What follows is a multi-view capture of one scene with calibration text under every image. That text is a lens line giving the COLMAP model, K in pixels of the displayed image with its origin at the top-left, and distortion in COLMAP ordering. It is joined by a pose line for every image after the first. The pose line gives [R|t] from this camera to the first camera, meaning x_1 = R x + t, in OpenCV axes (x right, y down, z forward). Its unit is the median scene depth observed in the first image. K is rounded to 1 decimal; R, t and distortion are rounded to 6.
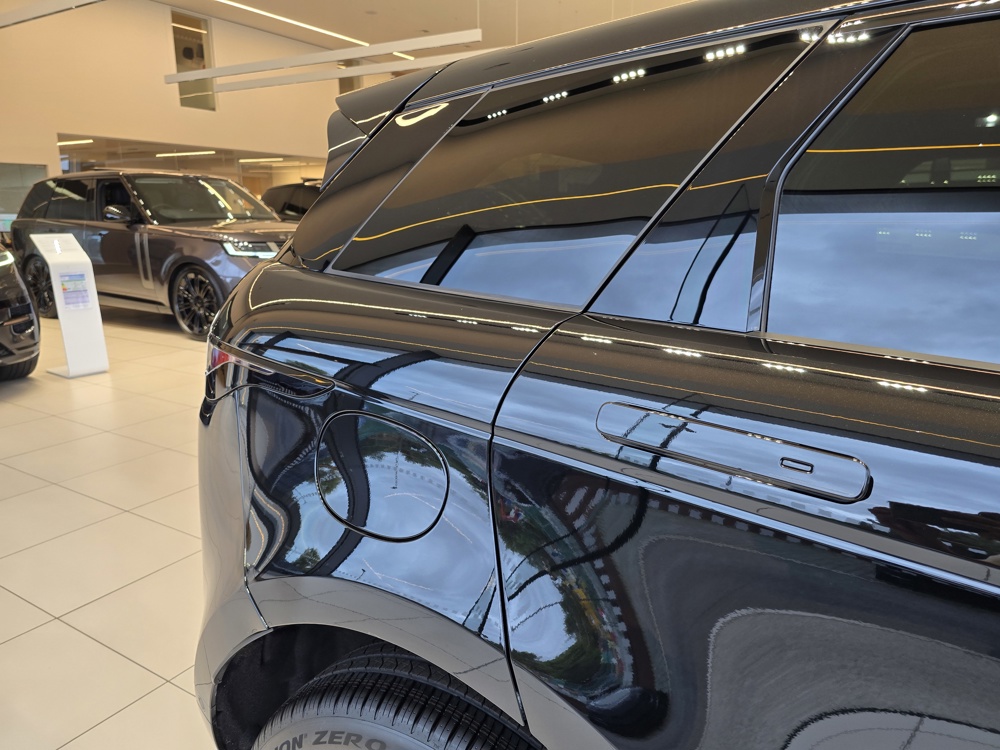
lens RADIAL K [[678.6, 0, 500.0], [0, 678.6, 375.0], [0, 0, 1]] dist [0.069391, -0.090069]
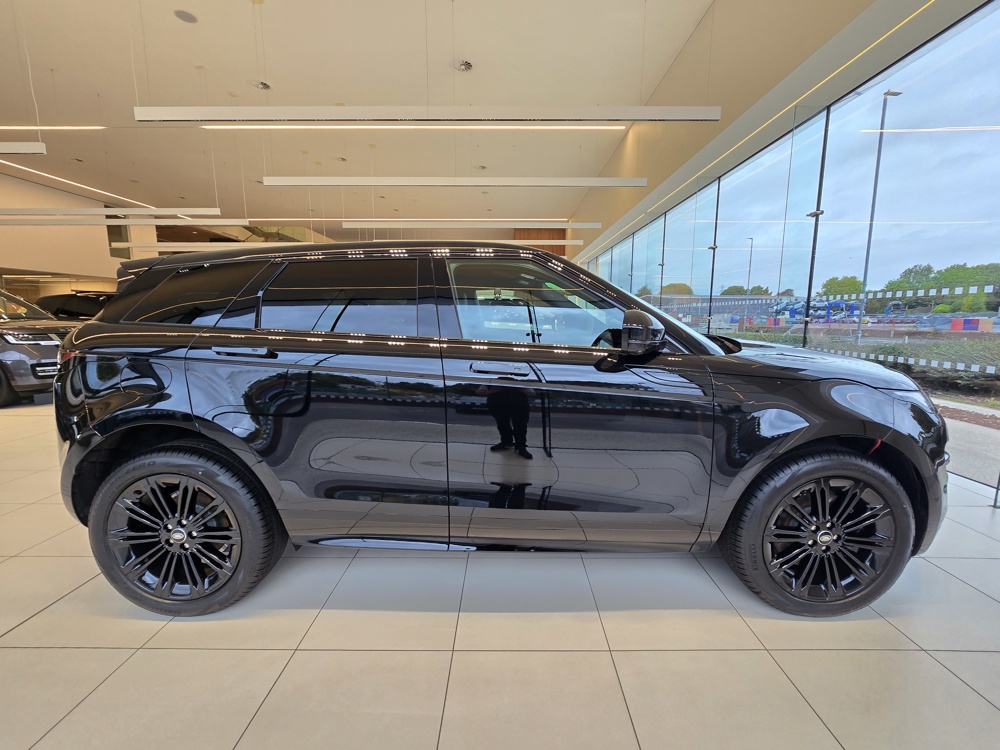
lens RADIAL K [[404.1, 0, 500.0], [0, 404.1, 375.0], [0, 0, 1]] dist [-0.000872, -0.000363]
pose [[0.859155, -0.073117, 0.506465, 0.032587], [0.119197, 0.991109, -0.059118, 0.048896], [-0.497639, 0.111160, 0.860232, -0.166019]]
